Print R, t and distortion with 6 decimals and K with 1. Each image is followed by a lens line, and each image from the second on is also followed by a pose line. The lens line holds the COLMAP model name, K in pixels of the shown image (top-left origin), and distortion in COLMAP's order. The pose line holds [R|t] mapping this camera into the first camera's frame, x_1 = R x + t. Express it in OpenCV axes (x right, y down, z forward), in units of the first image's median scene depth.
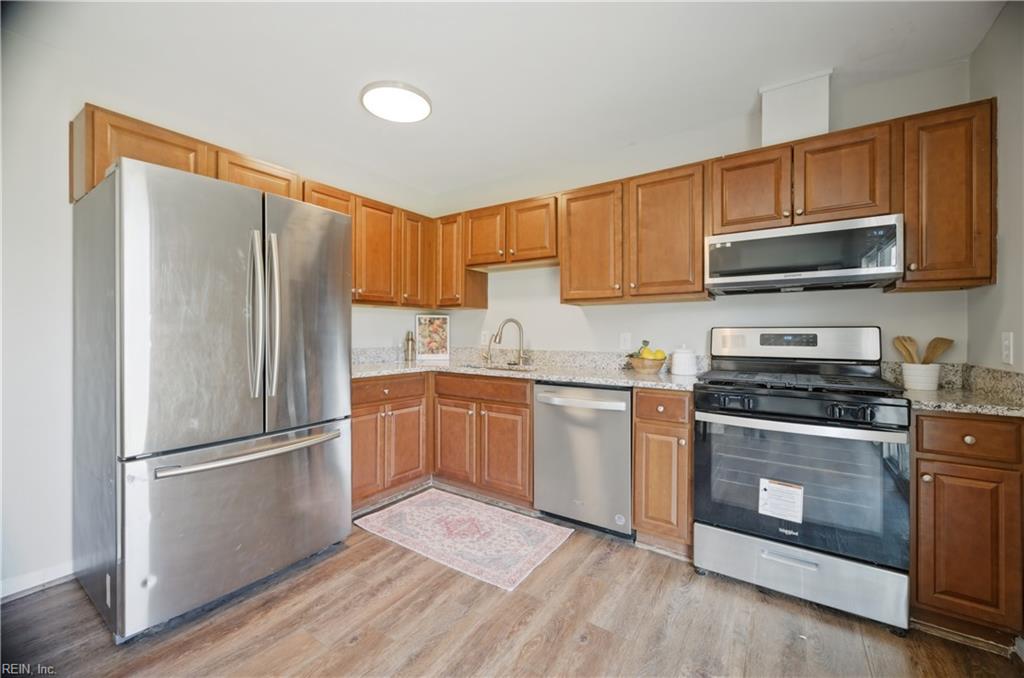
lens RADIAL K [[401.0, 0, 512.7], [0, 401.0, 335.7], [0, 0, 1]] dist [0.002871, -0.000832]
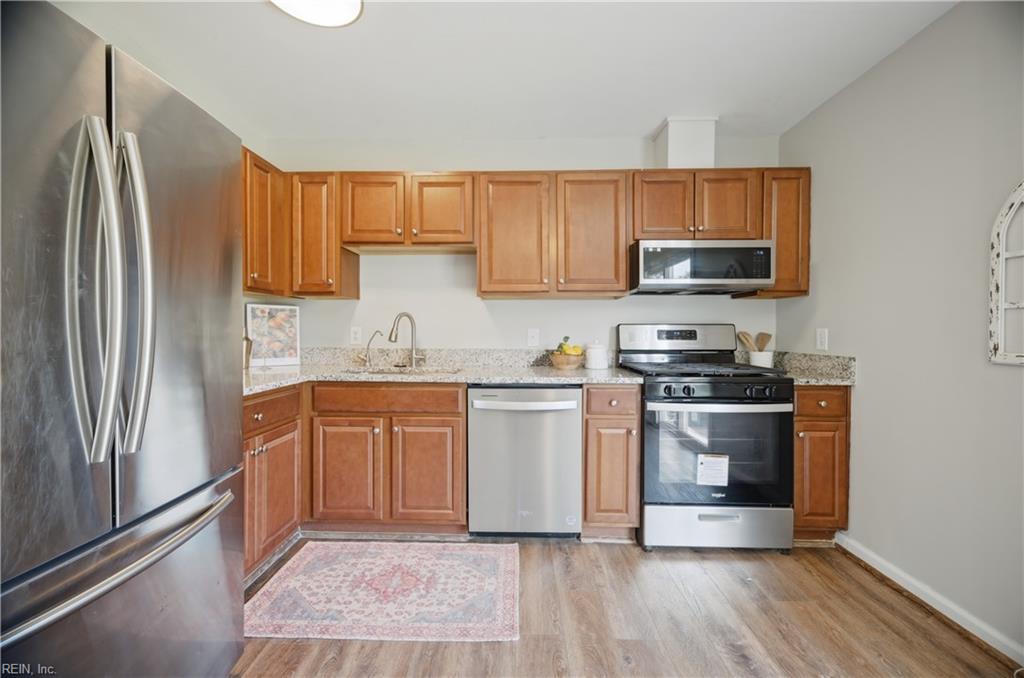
lens RADIAL K [[401.0, 0, 509.9], [0, 401.0, 334.8], [0, 0, 1]] dist [0.002871, -0.000832]
pose [[0.847703, -0.008761, 0.530398, -0.343061], [0.004450, 0.999946, 0.009403, -0.002879], [-0.530452, -0.005611, 0.847696, 0.232246]]
